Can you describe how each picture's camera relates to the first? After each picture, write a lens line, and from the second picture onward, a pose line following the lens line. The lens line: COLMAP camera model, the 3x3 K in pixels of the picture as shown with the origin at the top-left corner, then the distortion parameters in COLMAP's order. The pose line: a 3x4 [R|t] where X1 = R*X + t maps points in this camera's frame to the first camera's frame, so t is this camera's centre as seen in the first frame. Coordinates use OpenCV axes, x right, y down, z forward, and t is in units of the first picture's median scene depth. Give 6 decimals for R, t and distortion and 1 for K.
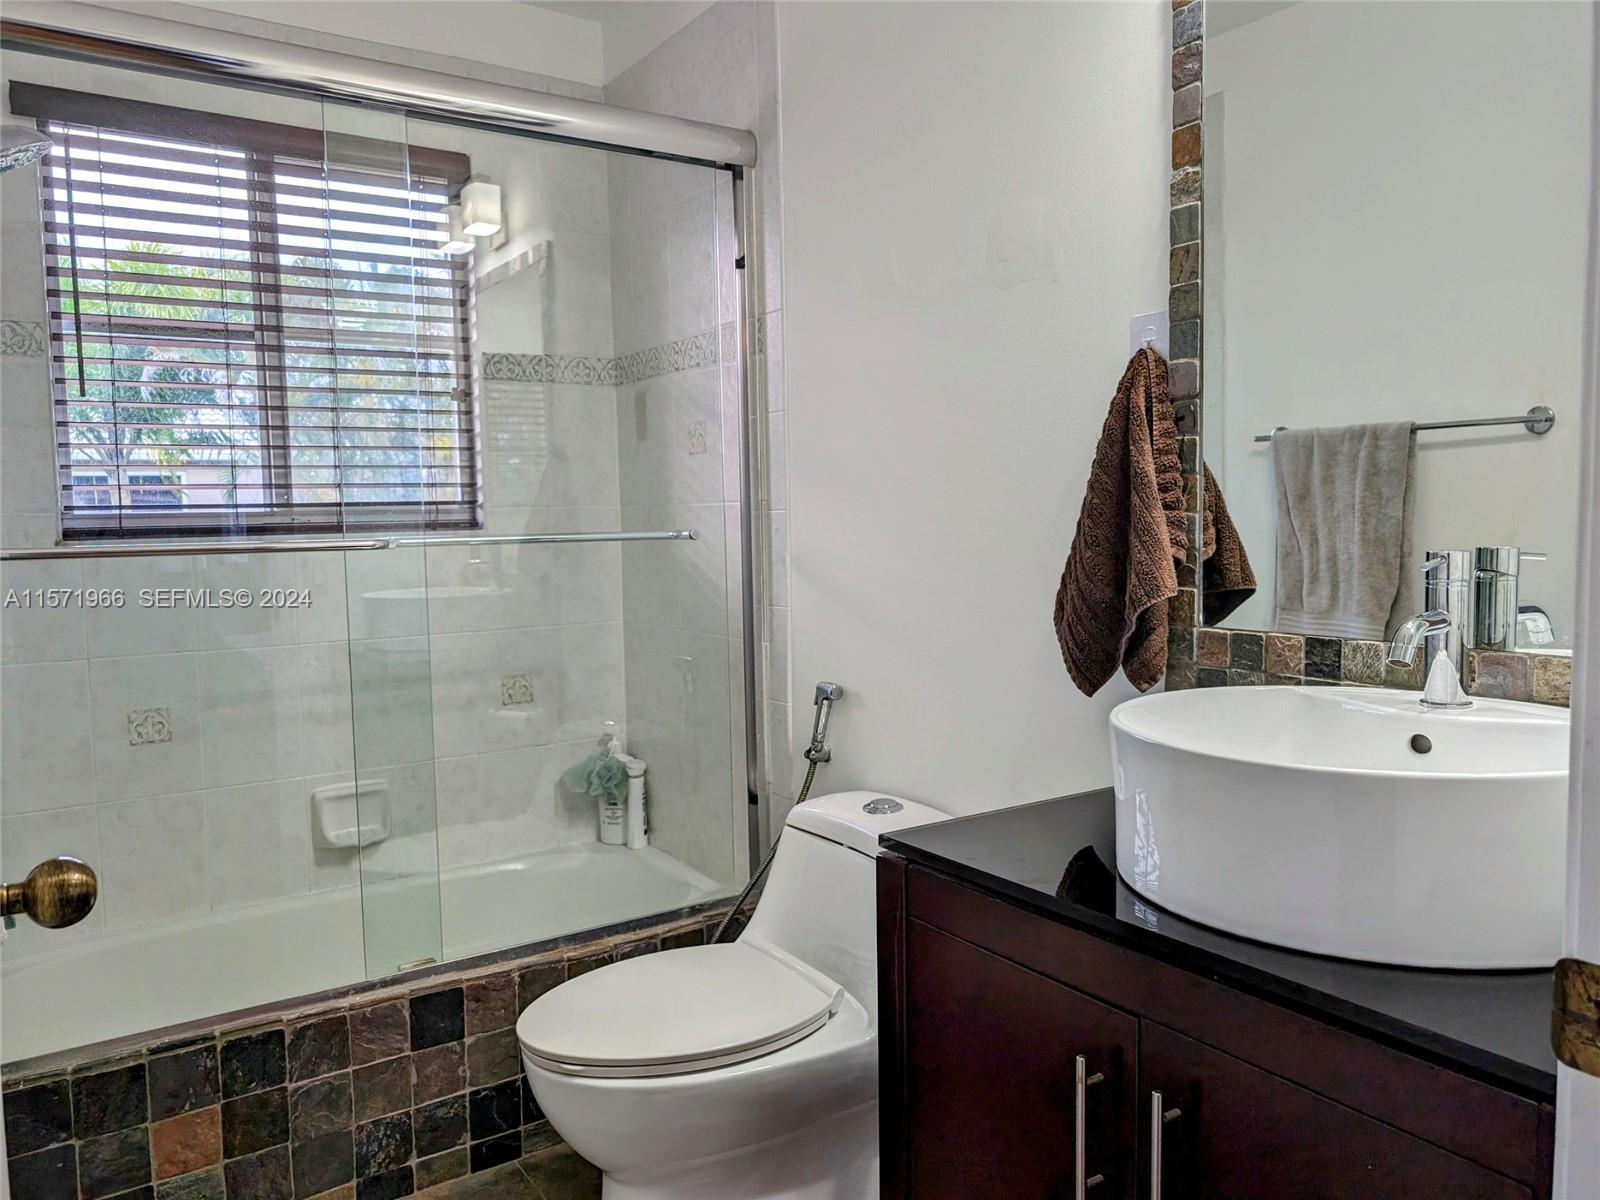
lens RADIAL K [[1156.8, 0, 786.7], [0, 1156.8, 604.4], [0, 0, 1]] dist [0.035057, -0.034404]
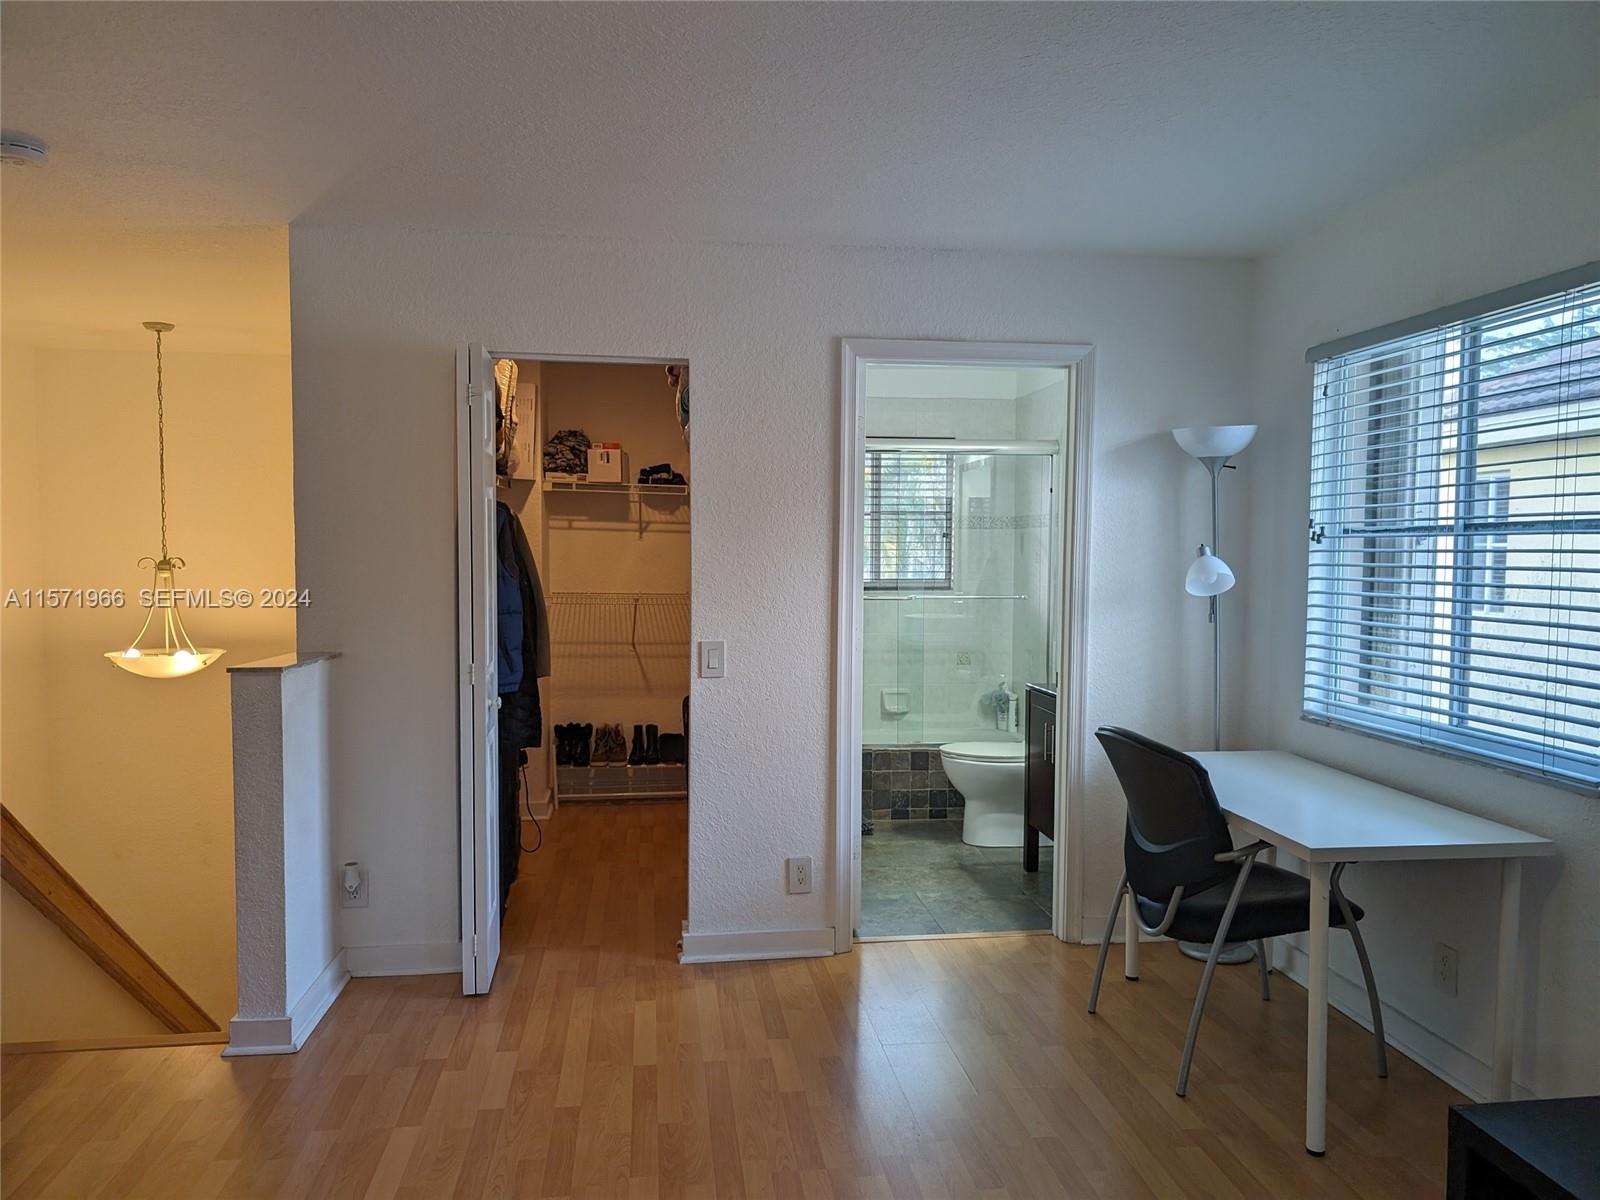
lens RADIAL K [[1156.8, 0, 797.7], [0, 1156.8, 602.2], [0, 0, 1]] dist [0.035057, -0.034404]
pose [[0.897522, 0.038542, -0.439283, 0.514106], [-0.050129, 0.998633, -0.014801, 0.010760], [0.438112, 0.035305, 0.898227, -1.317786]]
